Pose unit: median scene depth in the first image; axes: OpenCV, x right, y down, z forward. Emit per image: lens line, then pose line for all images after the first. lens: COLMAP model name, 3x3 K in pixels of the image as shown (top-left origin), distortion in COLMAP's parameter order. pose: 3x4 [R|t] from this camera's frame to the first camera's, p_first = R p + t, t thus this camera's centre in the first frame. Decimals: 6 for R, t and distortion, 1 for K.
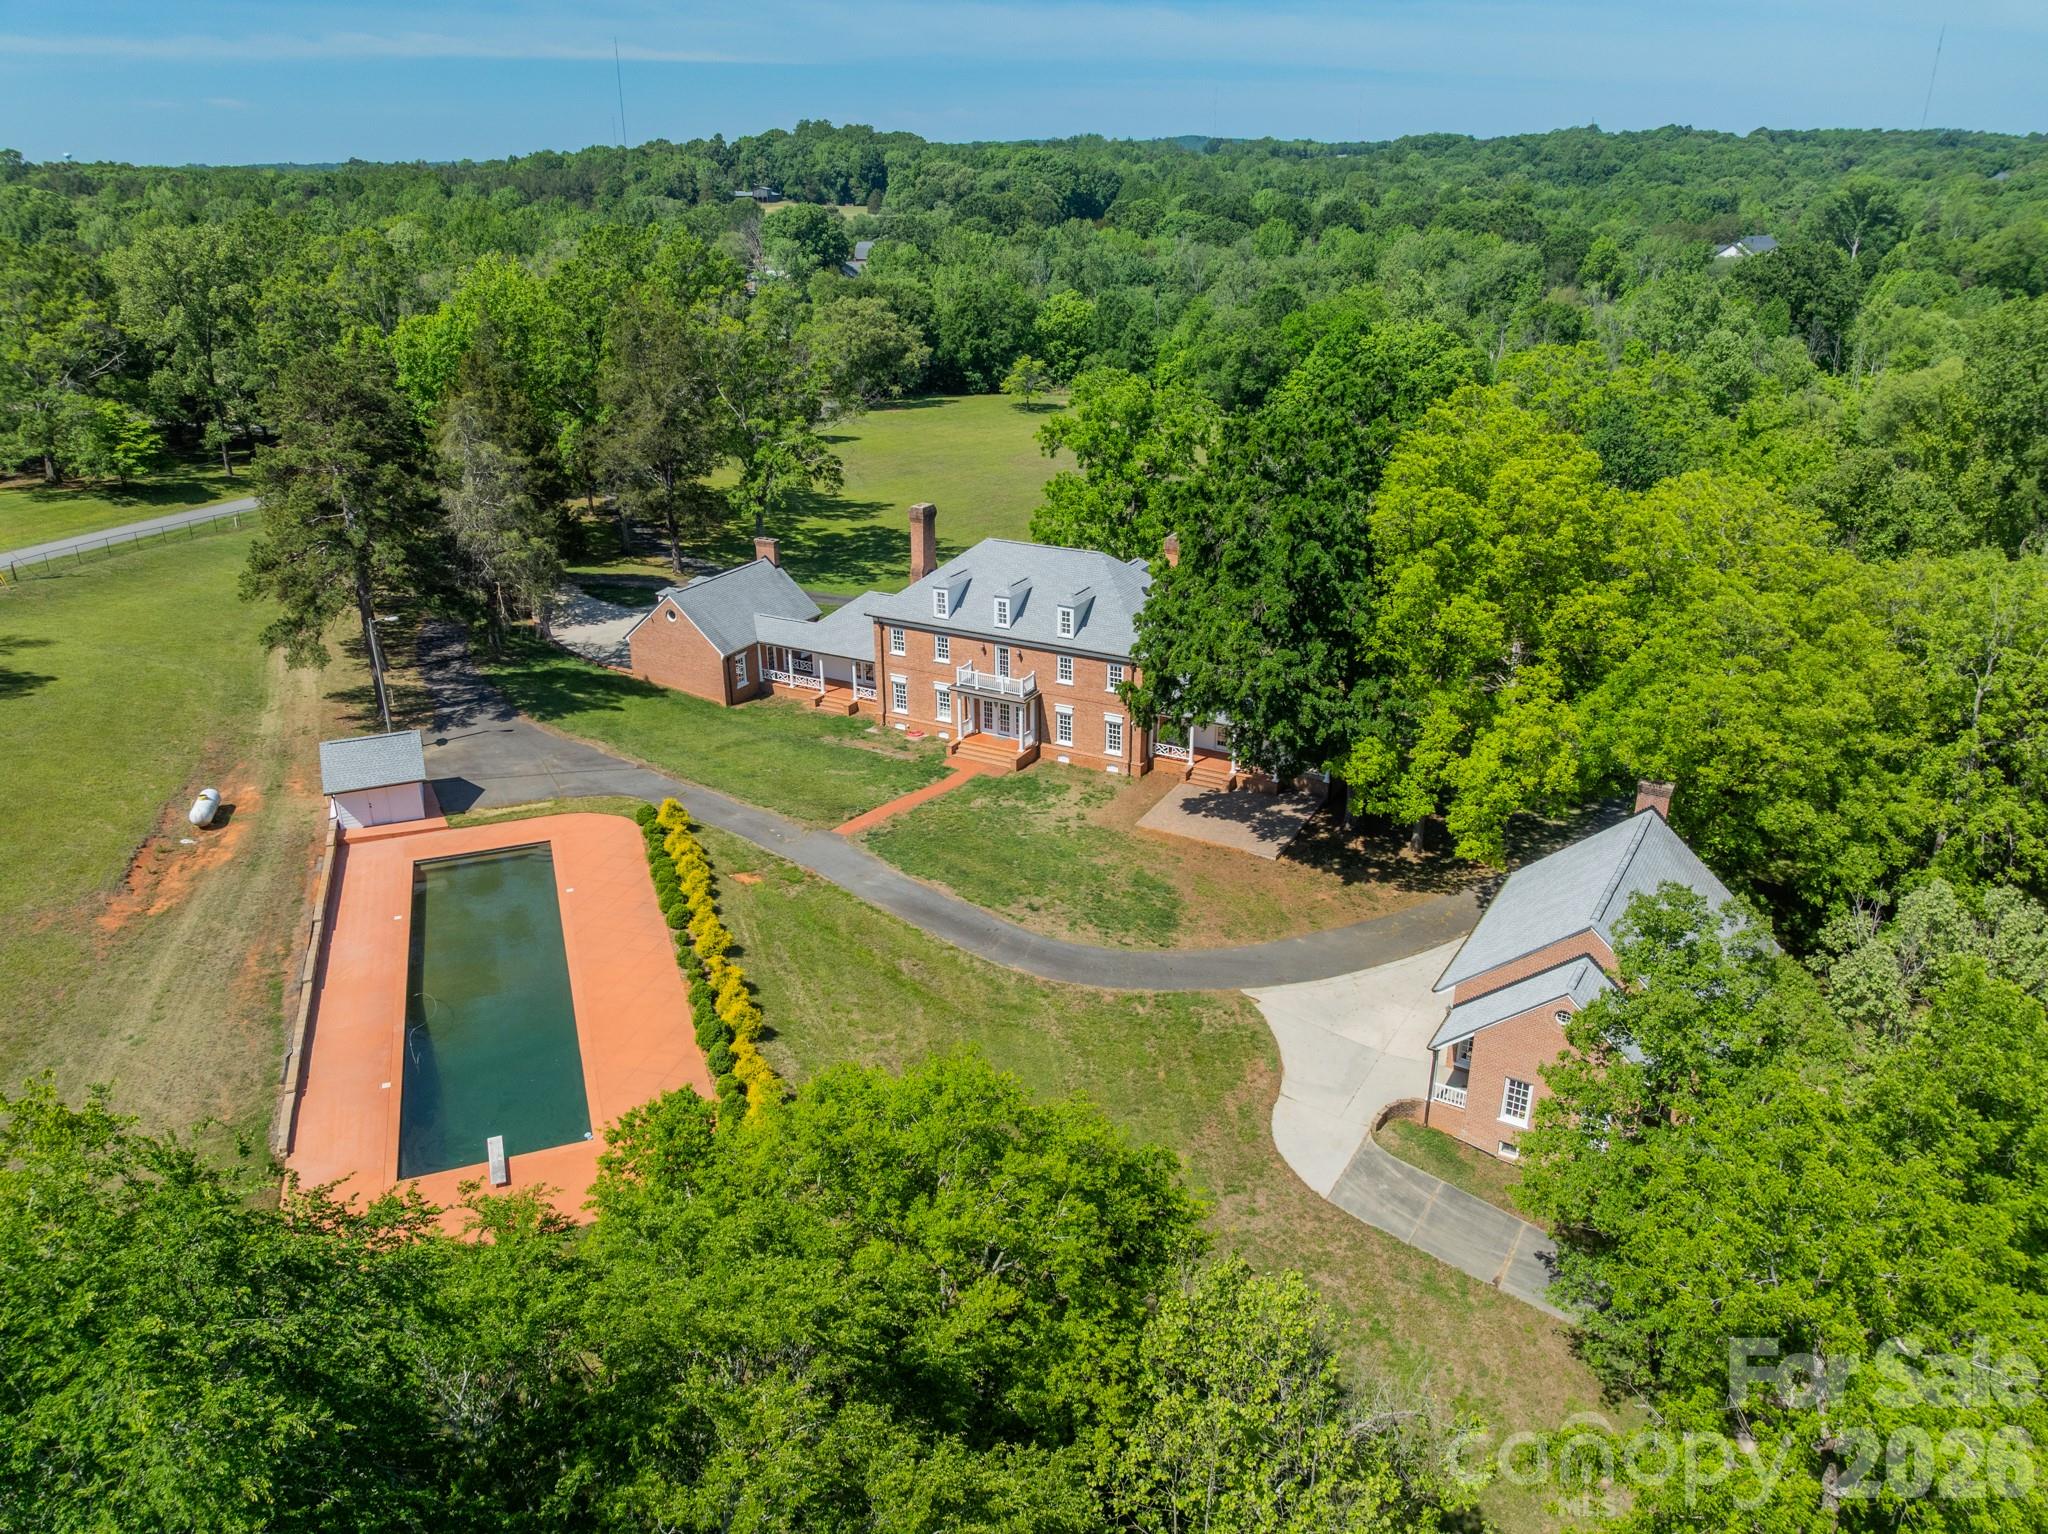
lens RADIAL K [[1442.8, 0, 1018.7], [0, 1442.8, 763.3], [0, 0, 1]] dist [-0.036029, -0.002794]
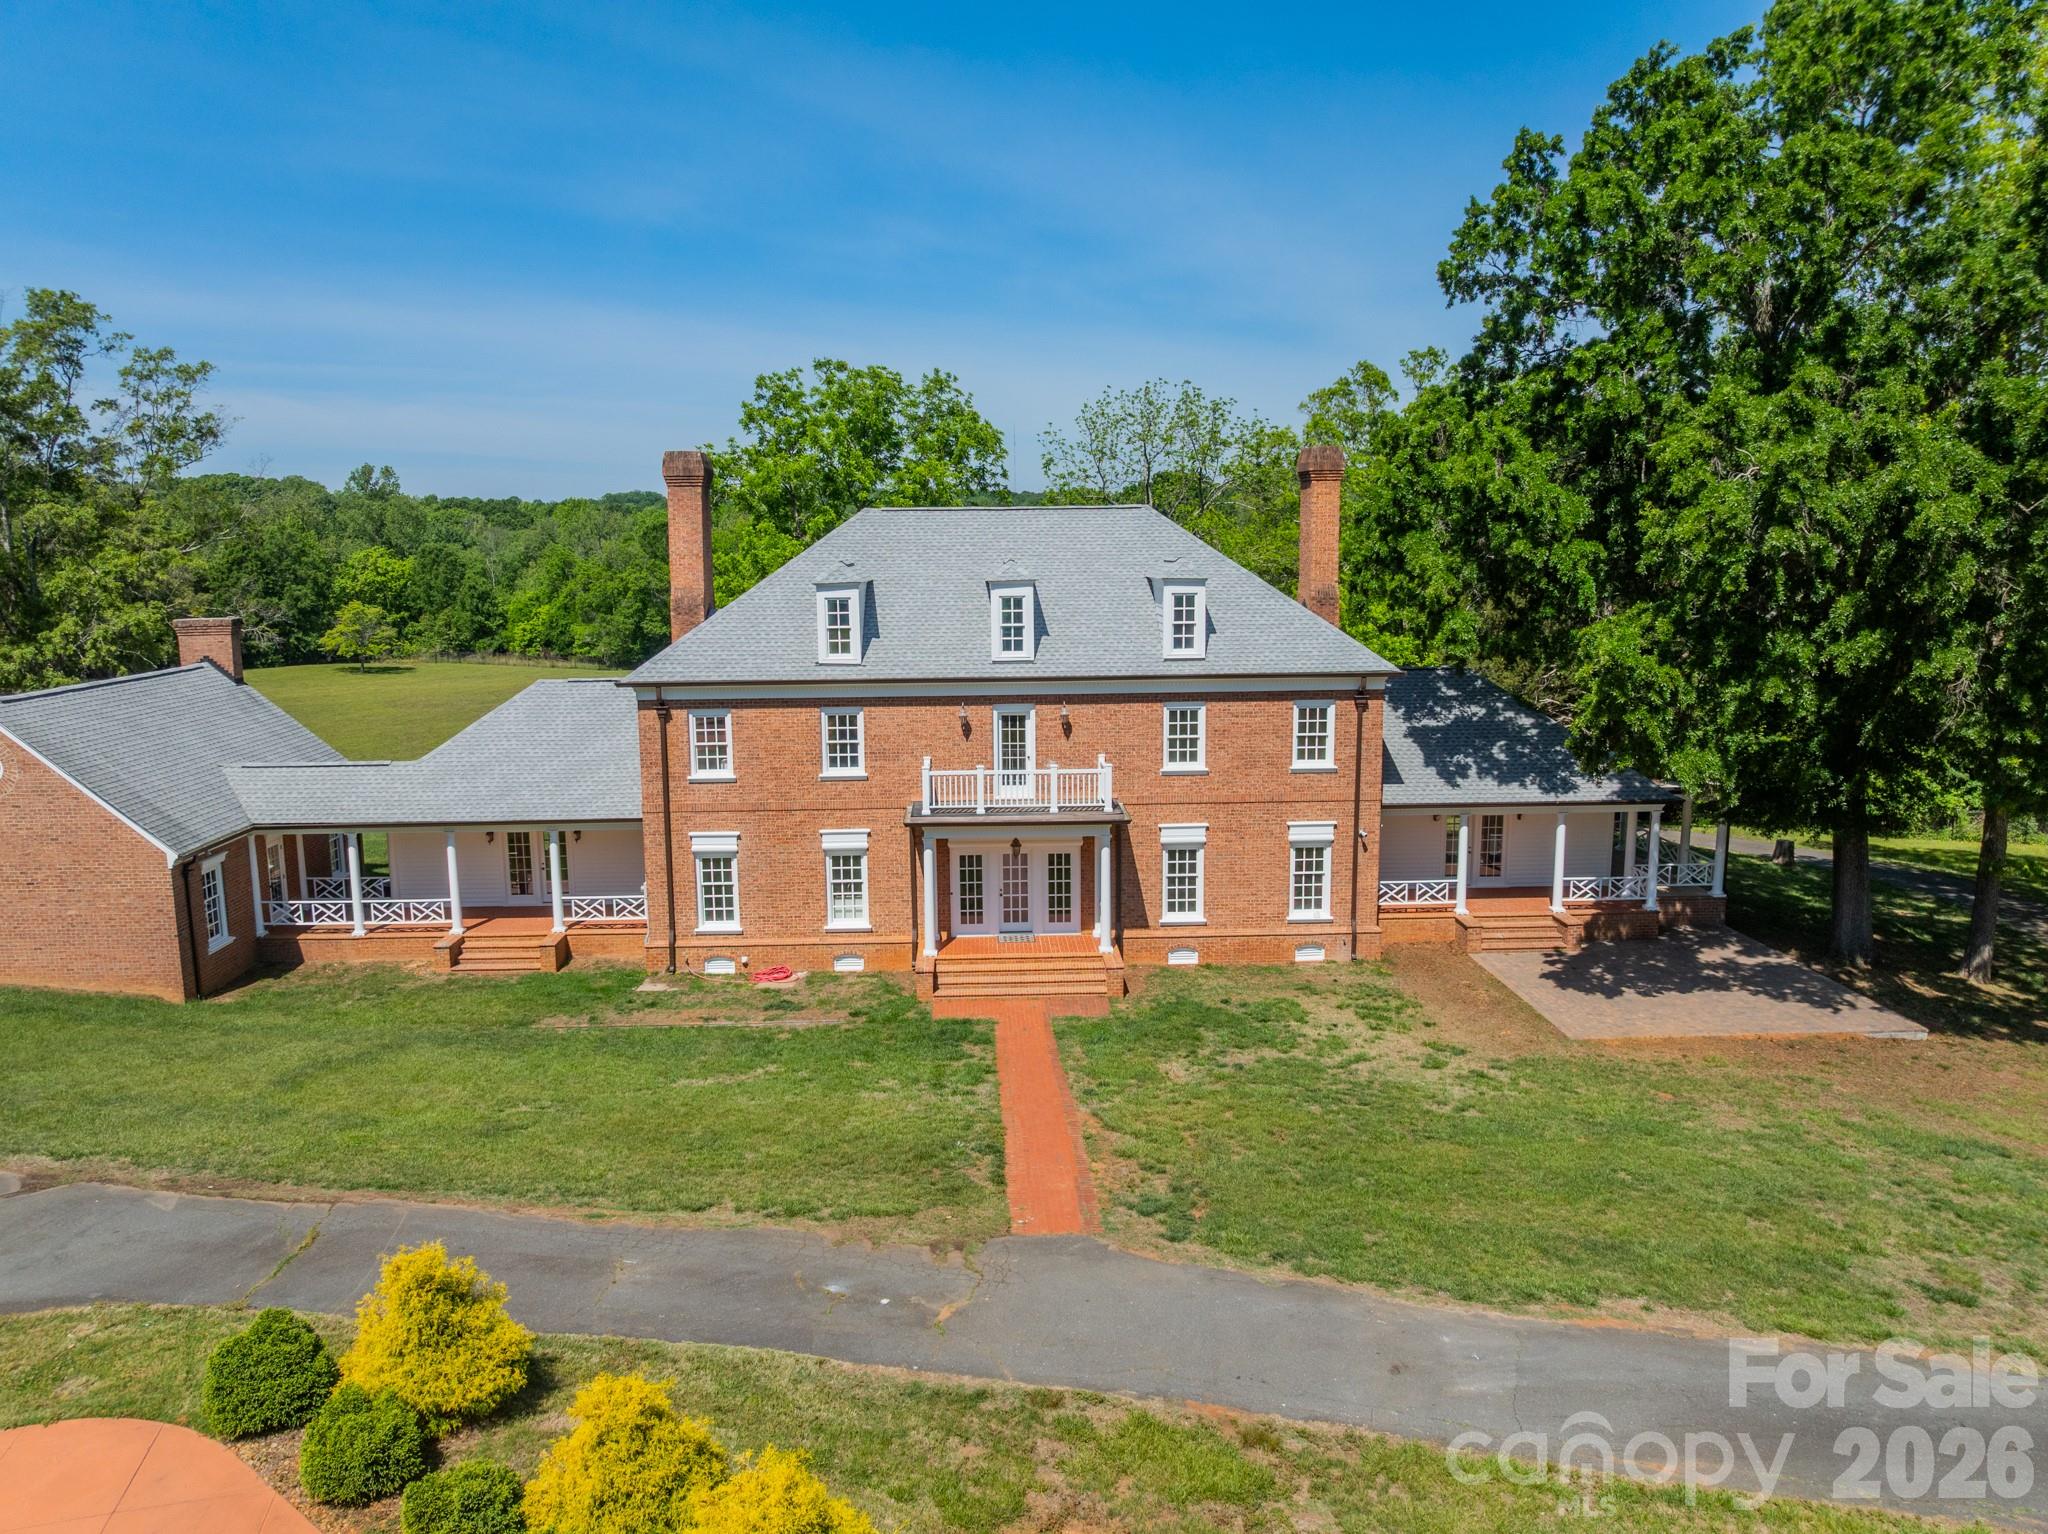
lens RADIAL K [[1442.8, 0, 1018.7], [0, 1442.8, 763.3], [0, 0, 1]] dist [-0.036029, -0.002794]
pose [[0.858977, -0.082504, 0.505323, -0.221668], [0.202316, 0.961310, -0.186955, 0.011720], [-0.470347, 0.262825, 0.842435, 0.660655]]
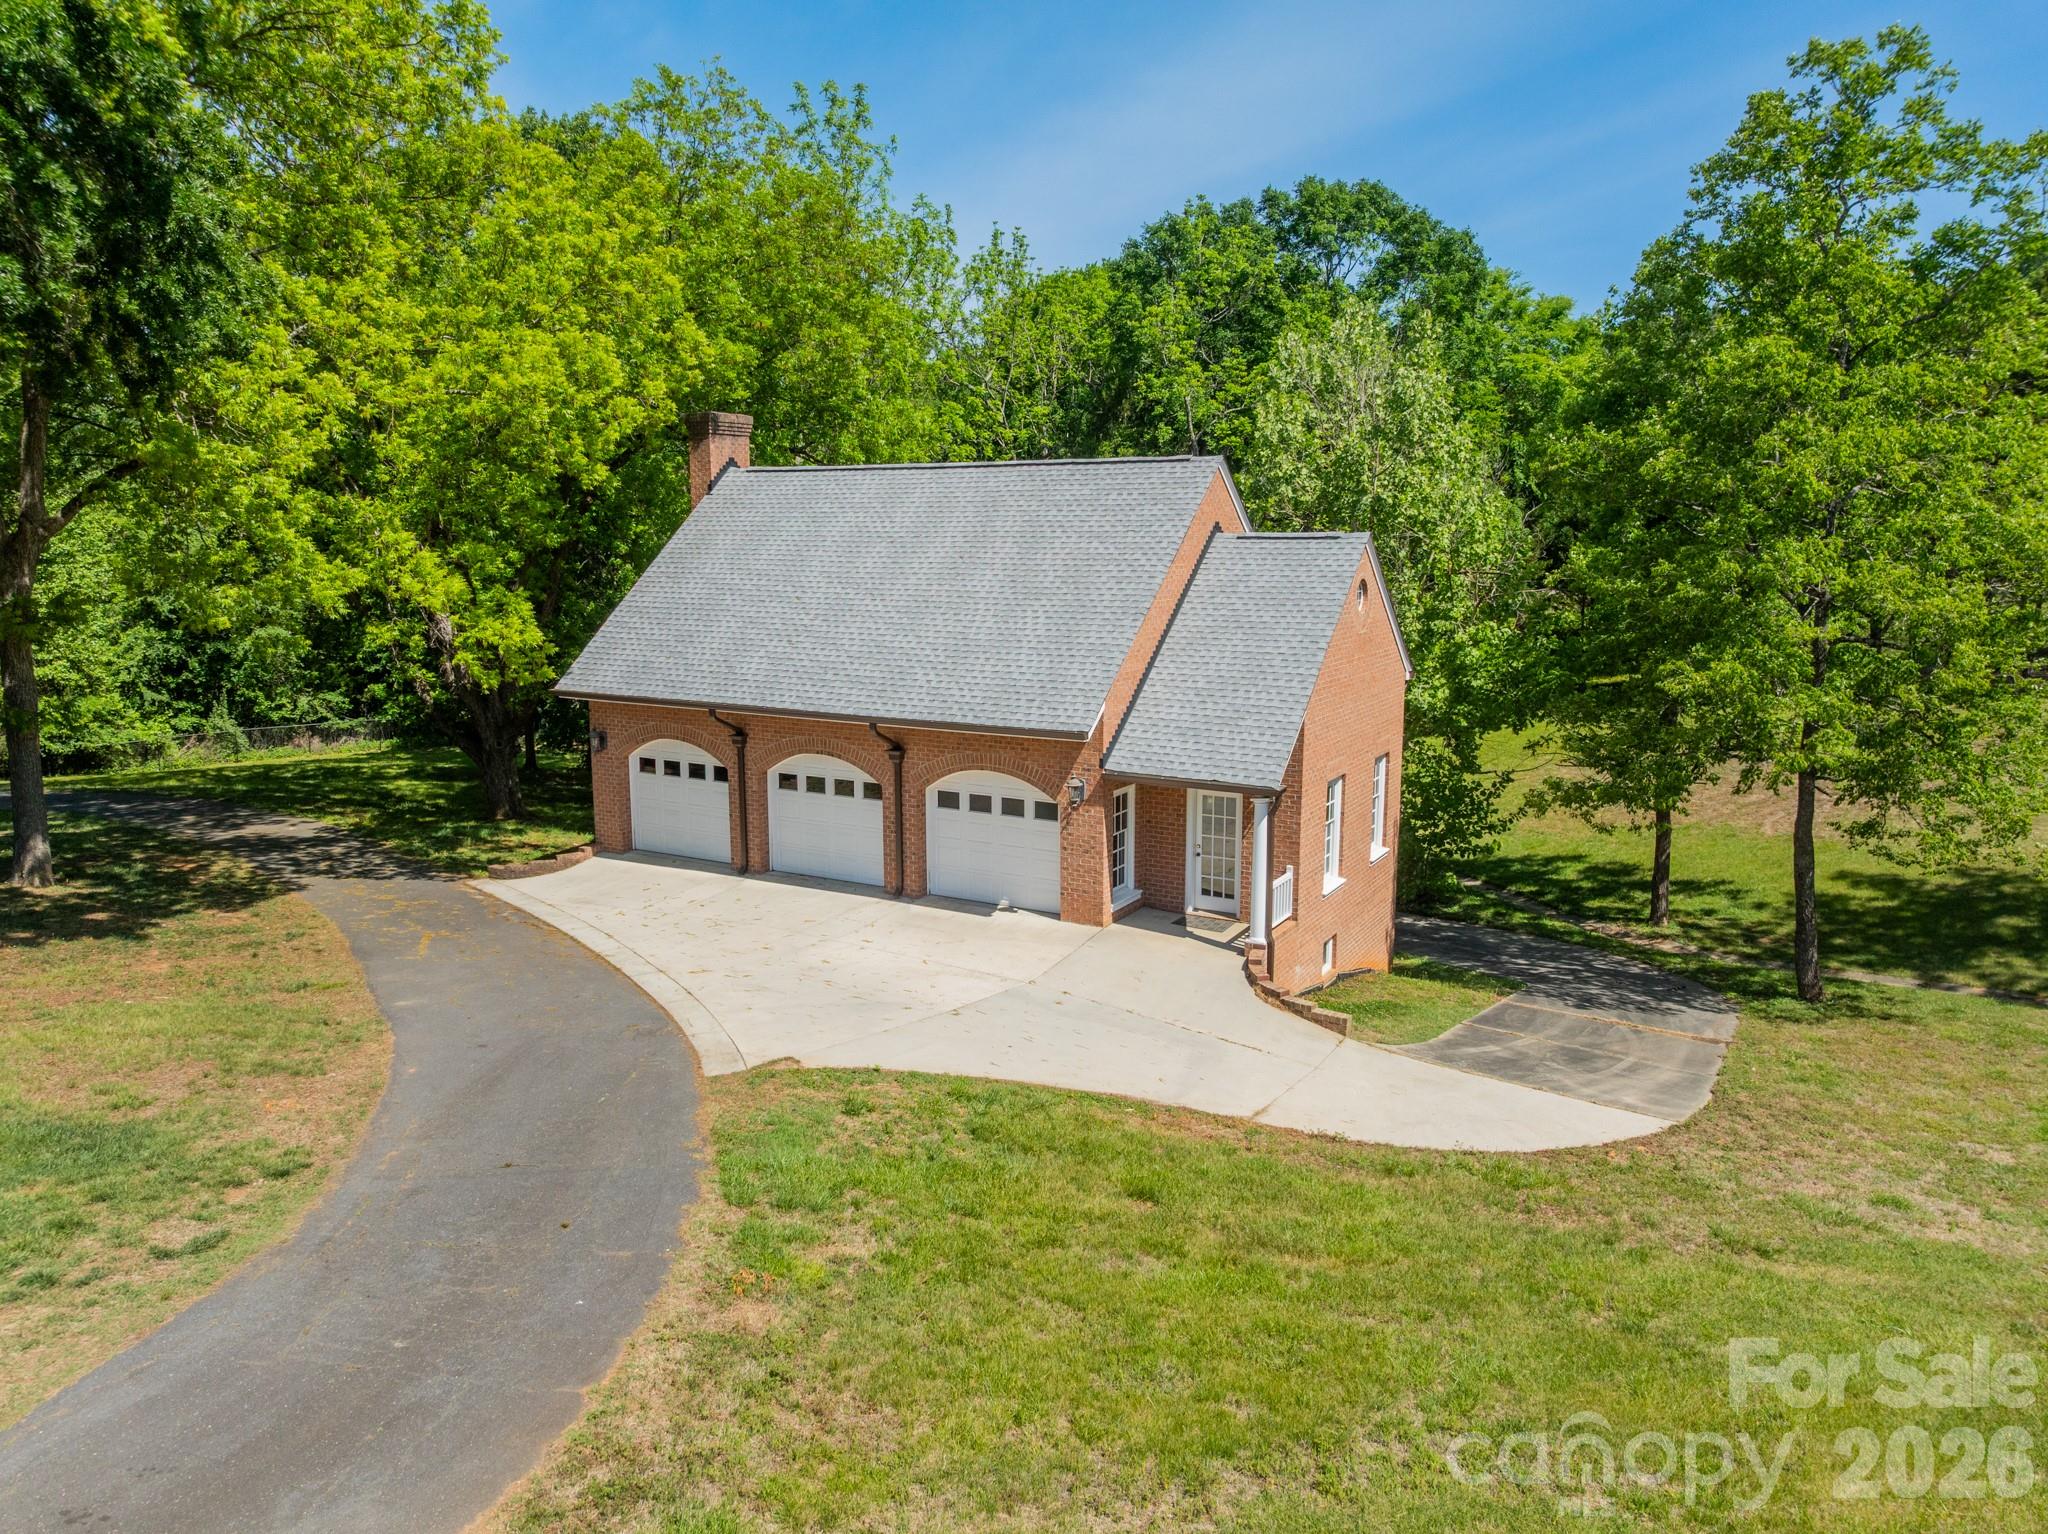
lens RADIAL K [[1442.8, 0, 1018.7], [0, 1442.8, 763.3], [0, 0, 1]] dist [-0.036029, -0.002794]
pose [[-0.023282, -0.158975, 0.987008, -0.069647], [0.394868, 0.905540, 0.155167, 0.066803], [-0.918443, 0.393351, 0.041691, 0.678550]]
